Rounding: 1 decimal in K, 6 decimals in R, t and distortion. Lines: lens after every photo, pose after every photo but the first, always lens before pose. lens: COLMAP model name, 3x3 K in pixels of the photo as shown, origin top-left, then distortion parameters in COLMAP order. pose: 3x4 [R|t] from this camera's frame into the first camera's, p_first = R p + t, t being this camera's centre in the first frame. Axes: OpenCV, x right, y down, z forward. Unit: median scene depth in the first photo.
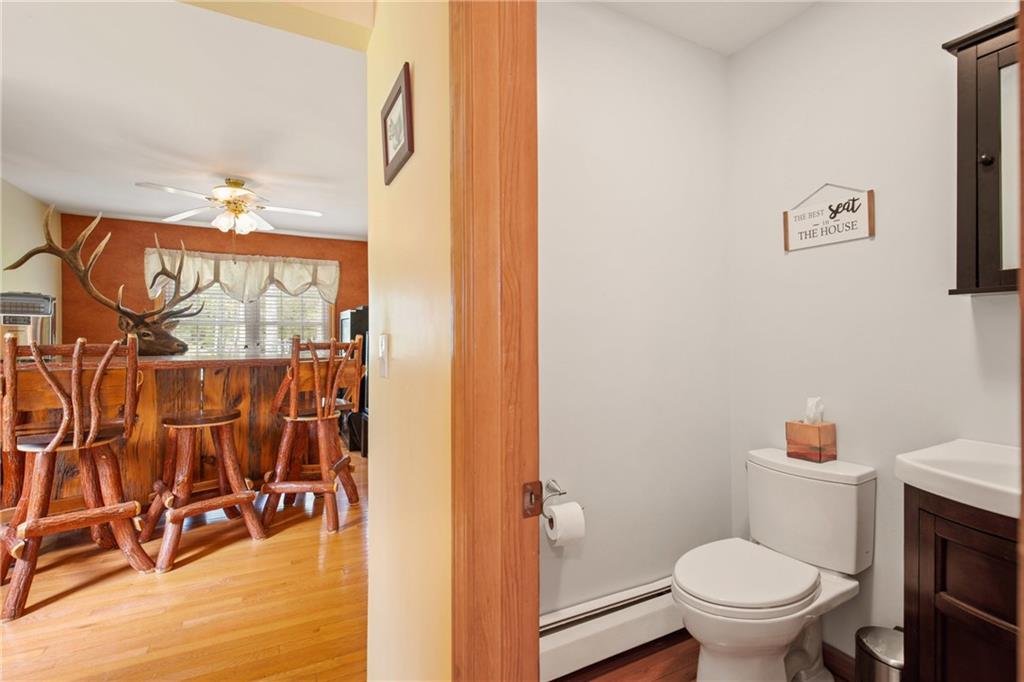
lens RADIAL K [[461.4, 0, 512.0], [0, 461.4, 341.0], [0, 0, 1]] dist [-0.002443, -0.000115]
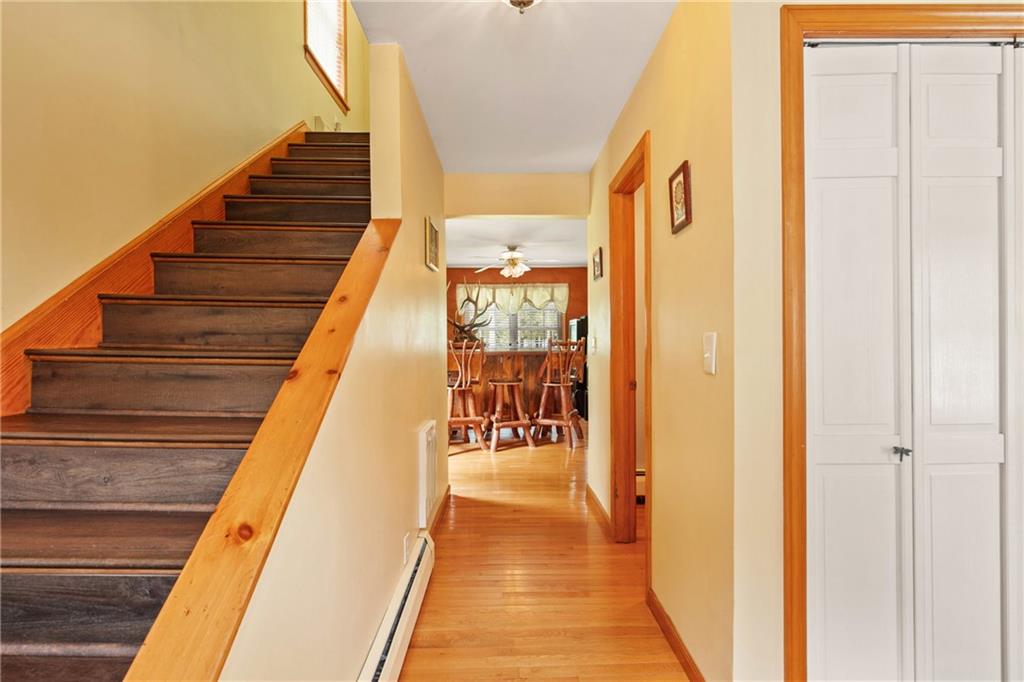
lens RADIAL K [[461.4, 0, 512.0], [0, 461.4, 341.0], [0, 0, 1]] dist [-0.002443, -0.000115]
pose [[0.892567, -0.002728, -0.450906, 0.195483], [0.003557, 0.999993, 0.000991, -0.002017], [0.450900, -0.002489, 0.892571, -0.617712]]
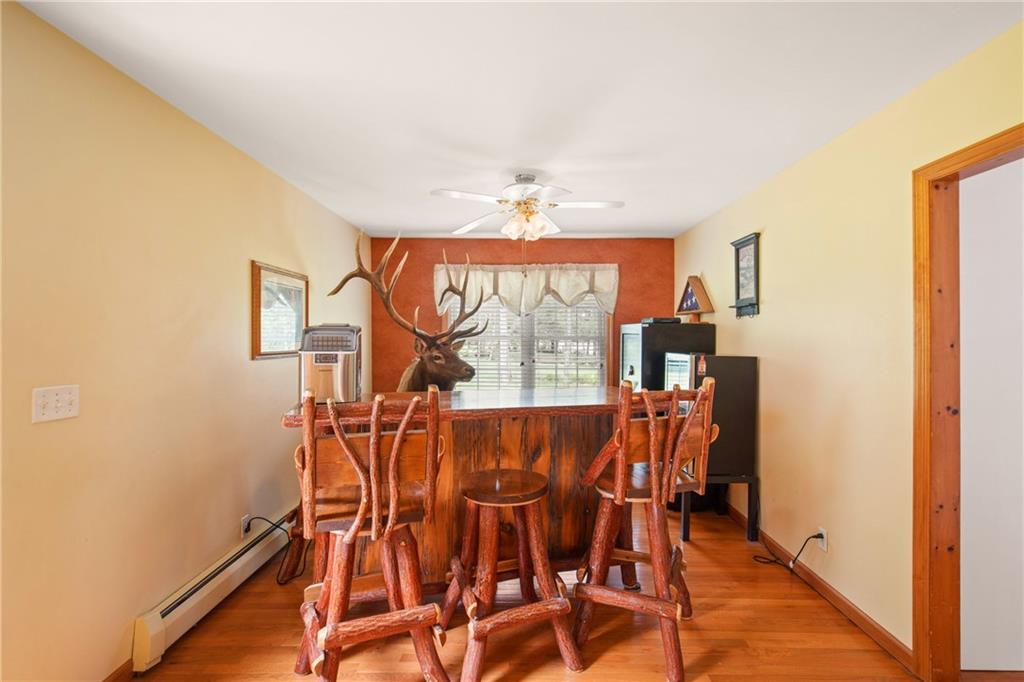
lens RADIAL K [[475.1, 0, 528.6], [0, 475.1, 342.5], [0, 0, 1]] dist [-0.001265, -0.000121]
pose [[0.893874, 0.002778, -0.448310, -0.250206], [-0.000606, 0.999987, 0.004989, -0.062997], [0.448318, -0.004187, 0.893864, 0.280910]]
